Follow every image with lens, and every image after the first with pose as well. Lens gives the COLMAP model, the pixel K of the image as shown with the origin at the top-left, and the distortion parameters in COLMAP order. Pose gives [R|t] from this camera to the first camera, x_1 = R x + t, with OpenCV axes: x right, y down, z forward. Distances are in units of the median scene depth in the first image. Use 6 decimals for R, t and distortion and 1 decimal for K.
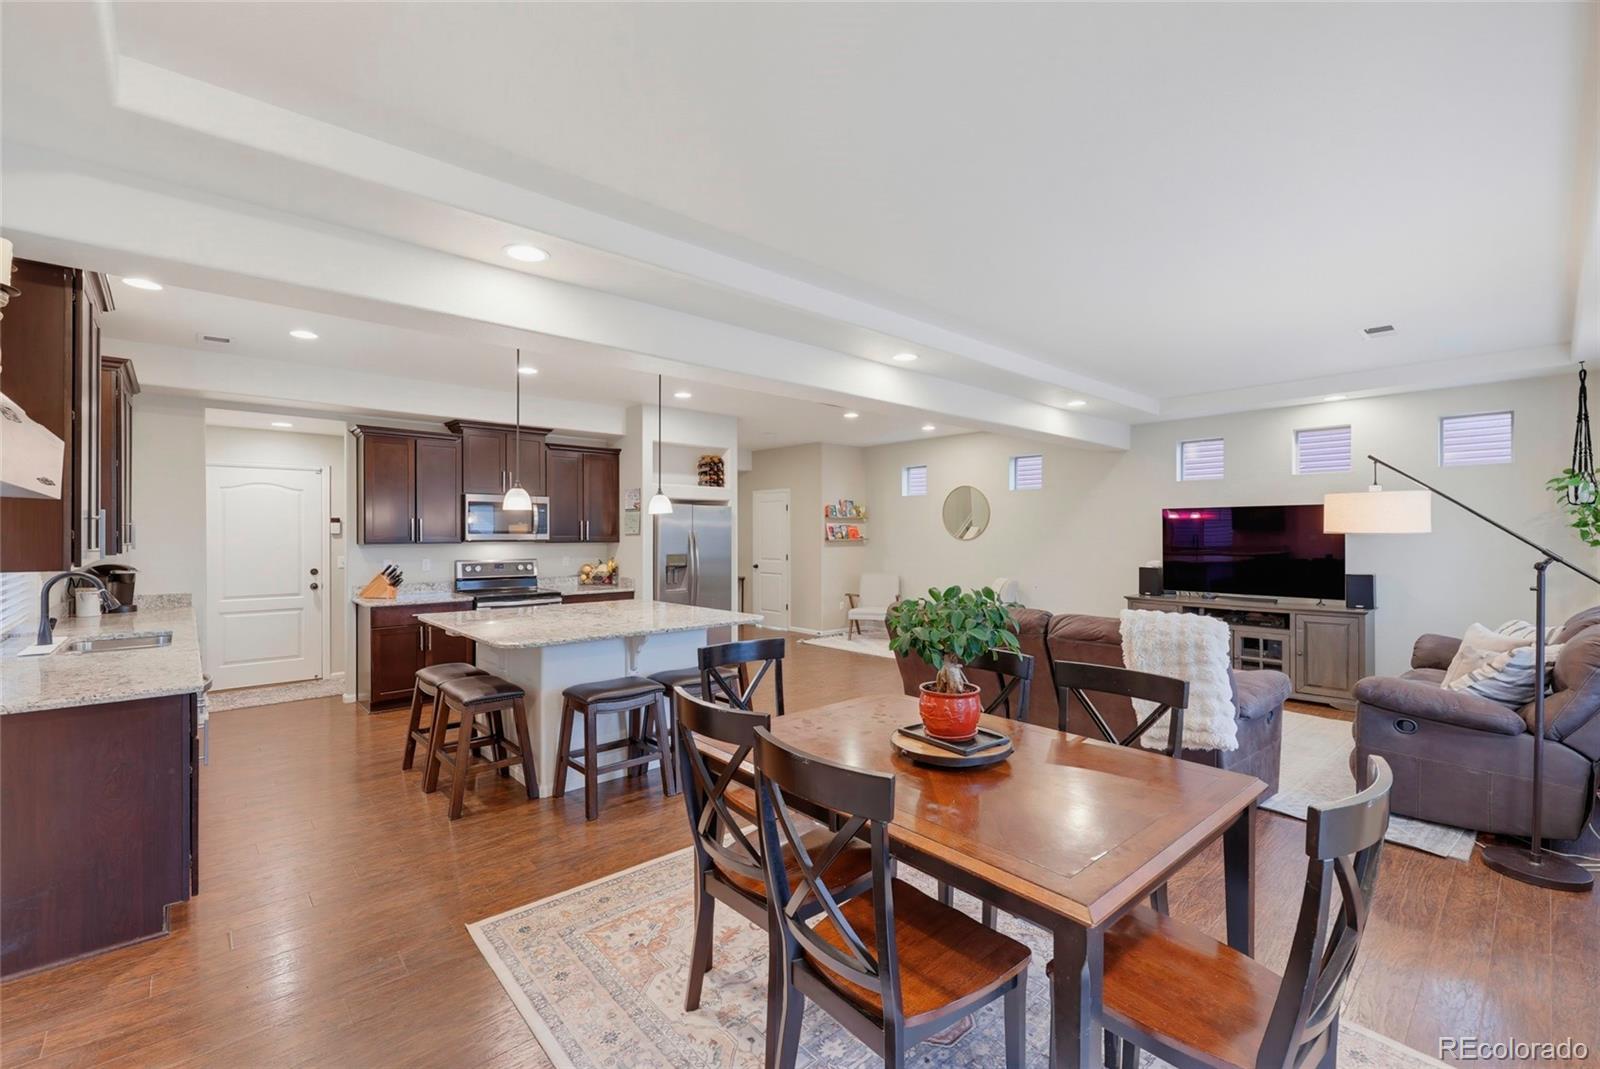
lens RADIAL K [[675.3, 0, 790.1], [0, 675.3, 534.7], [0, 0, 1]] dist [0.000749, -0.000320]
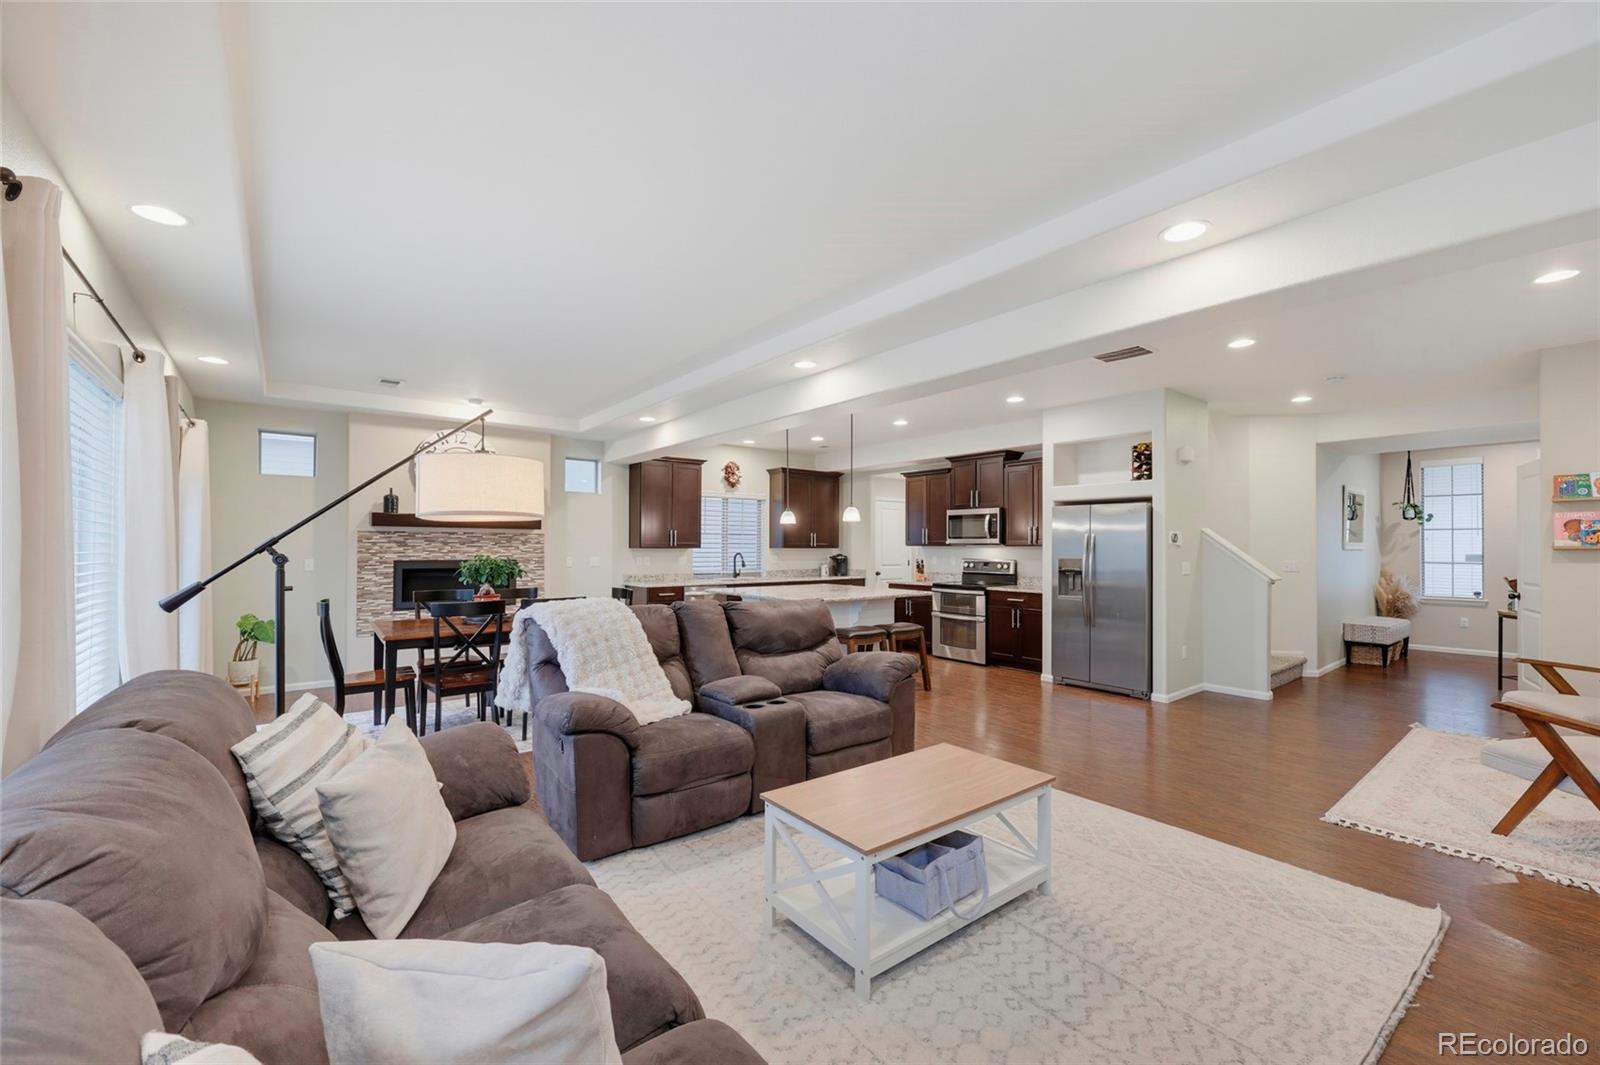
lens RADIAL K [[652.2, 0, 810.3], [0, 652.2, 542.9], [0, 0, 1]] dist [0.004048, 0.000345]
pose [[-0.045535, -0.004462, -0.998953, 0.857078], [-0.004104, 0.999982, -0.004279, 0.013435], [0.998954, 0.003905, -0.045552, 0.768178]]
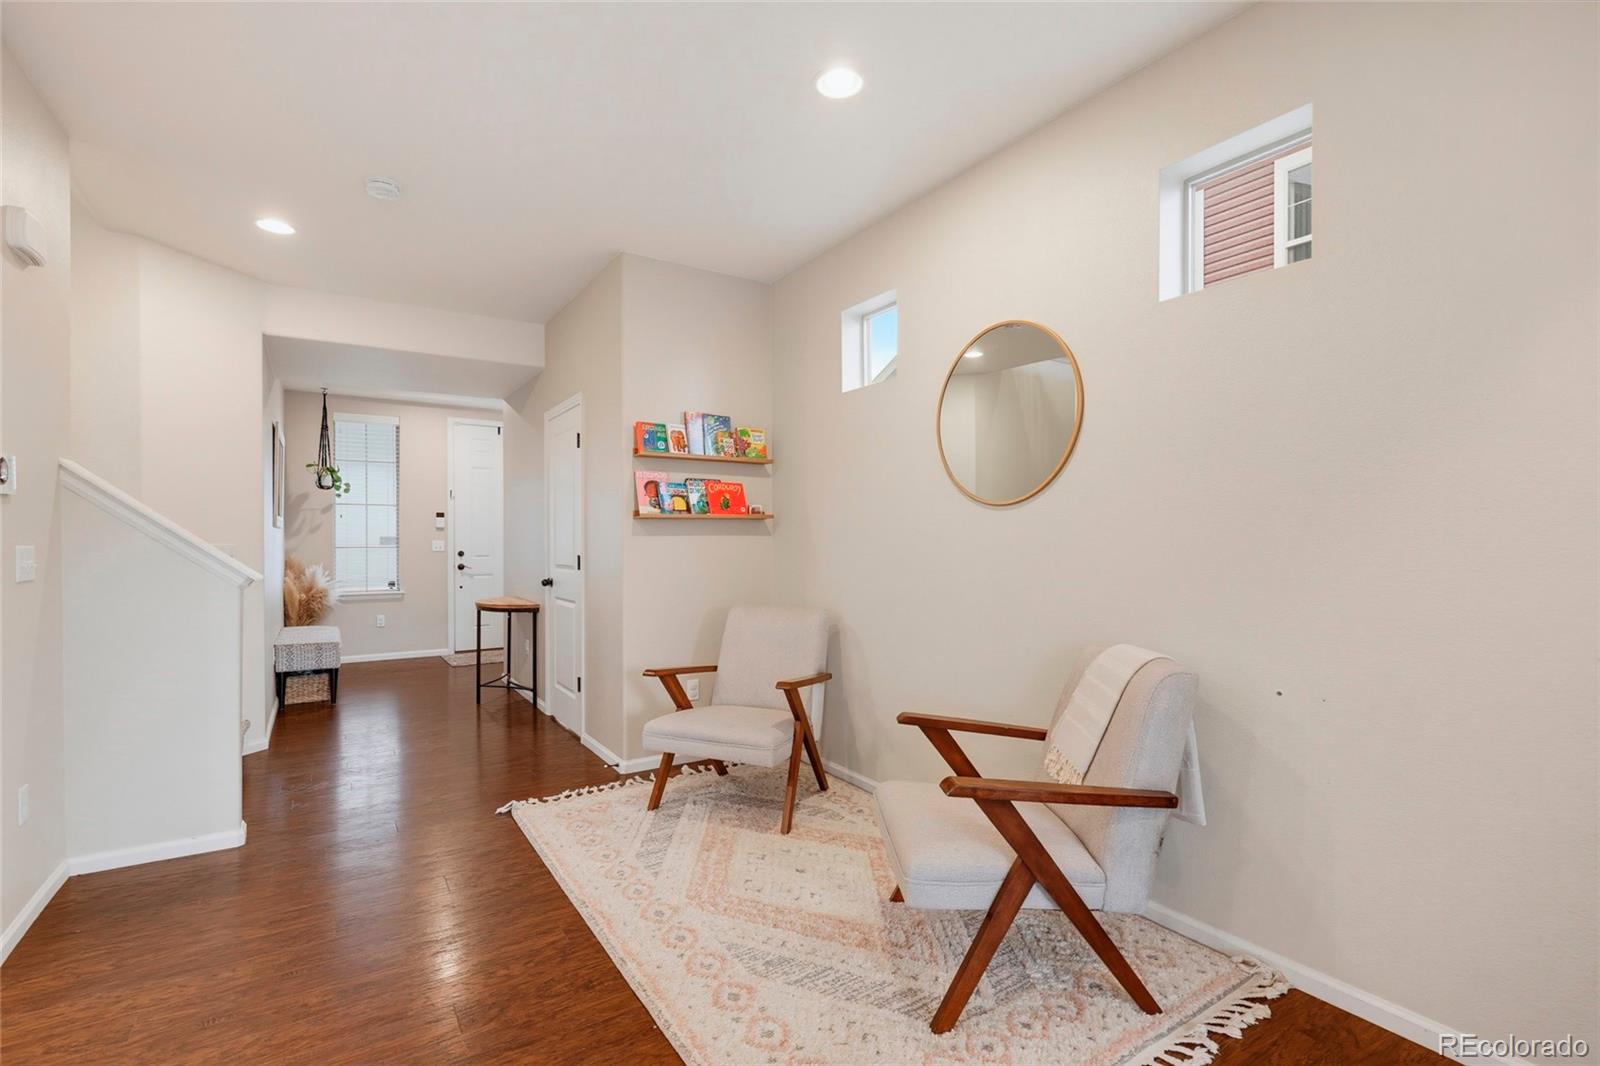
lens RADIAL K [[718.8, 0, 800.1], [0, 718.8, 543.5], [0, 0, 1]] dist [-0.000681, -0.001112]
pose [[0.989014, -0.001737, -0.147810, 0.316138], [0.002671, 0.999978, 0.006126, 0.032620], [0.147796, -0.006453, 0.988997, 0.974581]]
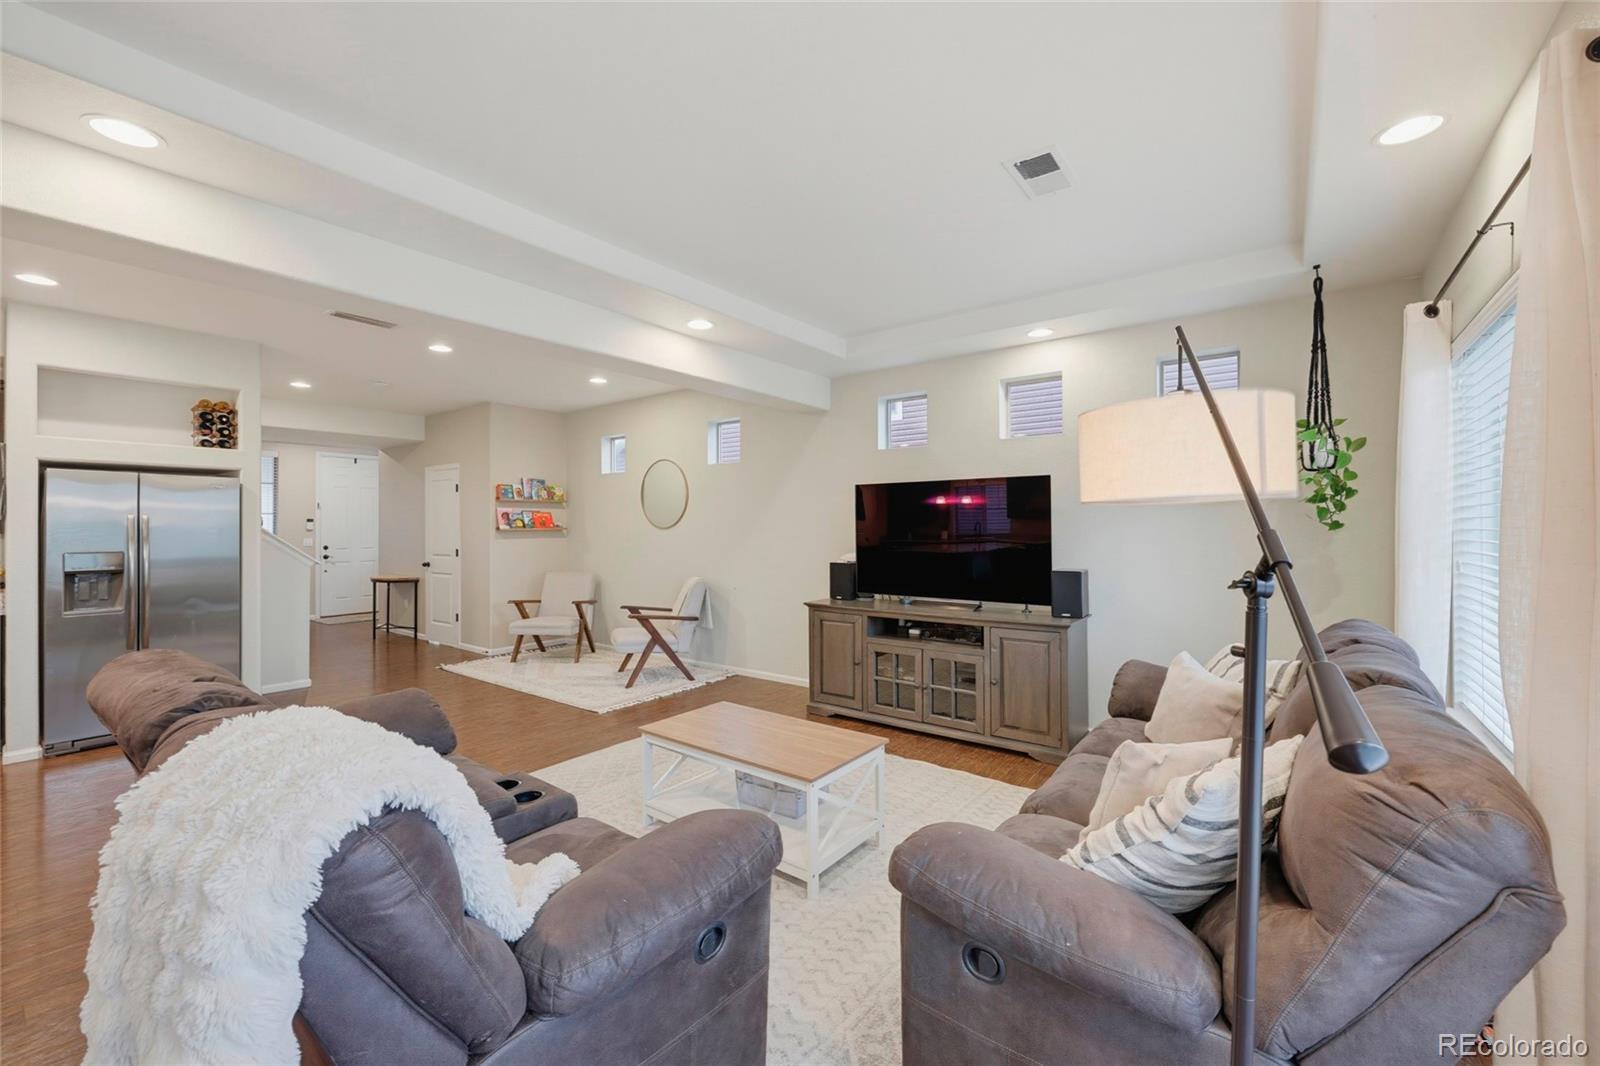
lens RADIAL K [[641.7, 0, 804.6], [0, 641.7, 524.2], [0, 0, 1]] dist [-0.003064, 0.000658]
pose [[0.980517, -0.003269, 0.196409, 0.395400], [0.004009, 0.999986, -0.003368, 0.008534], [-0.196396, 0.004089, 0.980516, 0.345623]]
